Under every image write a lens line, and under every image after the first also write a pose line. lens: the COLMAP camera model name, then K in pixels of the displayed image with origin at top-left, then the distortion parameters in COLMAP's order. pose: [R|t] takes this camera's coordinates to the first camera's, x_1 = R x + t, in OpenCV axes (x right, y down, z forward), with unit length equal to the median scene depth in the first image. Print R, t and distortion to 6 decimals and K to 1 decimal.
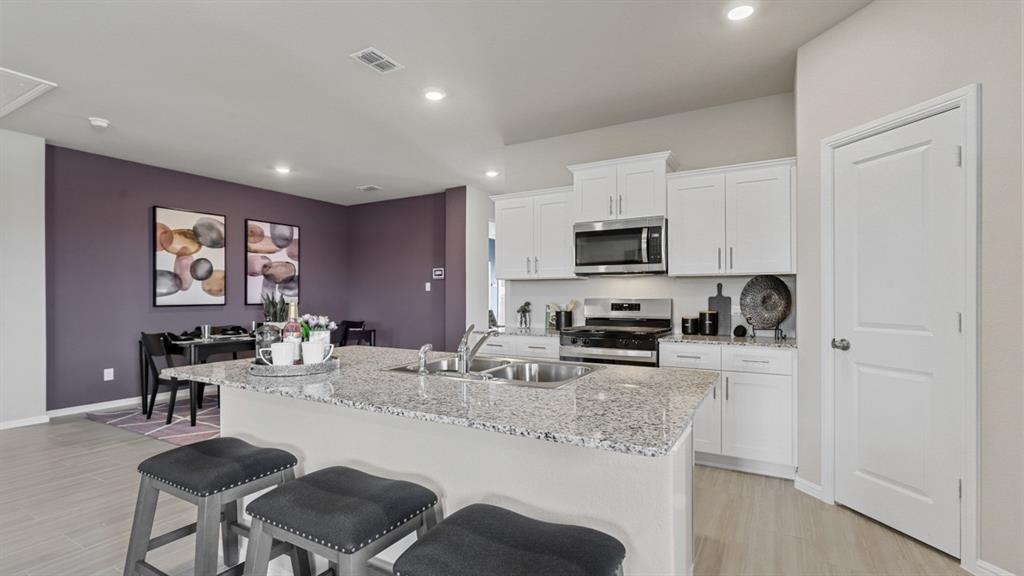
lens RADIAL K [[471.6, 0, 512.3], [0, 471.6, 292.9], [0, 0, 1]] dist [0.003038, 0.001253]
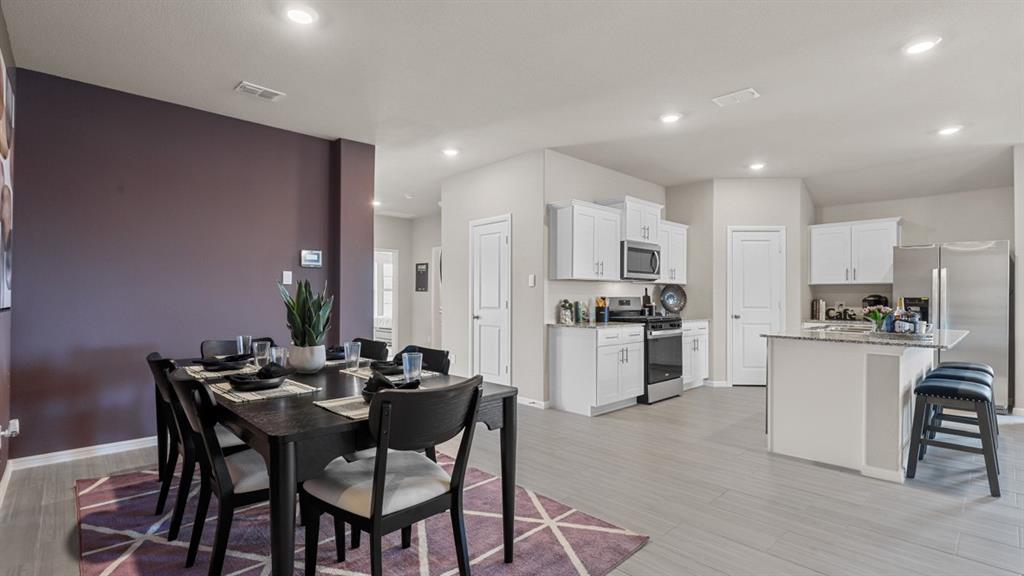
lens RADIAL K [[471.6, 0, 514.7], [0, 471.6, 296.2], [0, 0, 1]] dist [0.003038, 0.001253]
pose [[0.271770, 0.007224, 0.962335, -0.848731], [-0.009794, 0.999941, -0.004740, 0.014243], [-0.962312, -0.008137, 0.271825, 0.649902]]
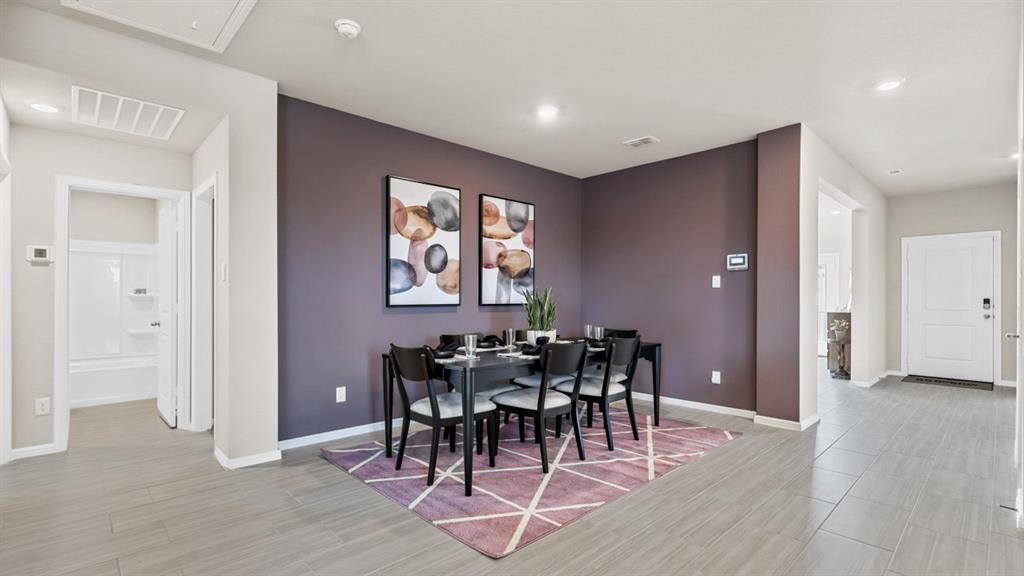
lens RADIAL K [[471.6, 0, 510.1], [0, 471.6, 297.4], [0, 0, 1]] dist [0.003038, 0.001253]
pose [[0.959084, 0.003706, -0.283097, -0.330078], [-0.002428, 0.999985, 0.004864, 0.008929], [0.283111, -0.003978, 0.959079, 0.303351]]
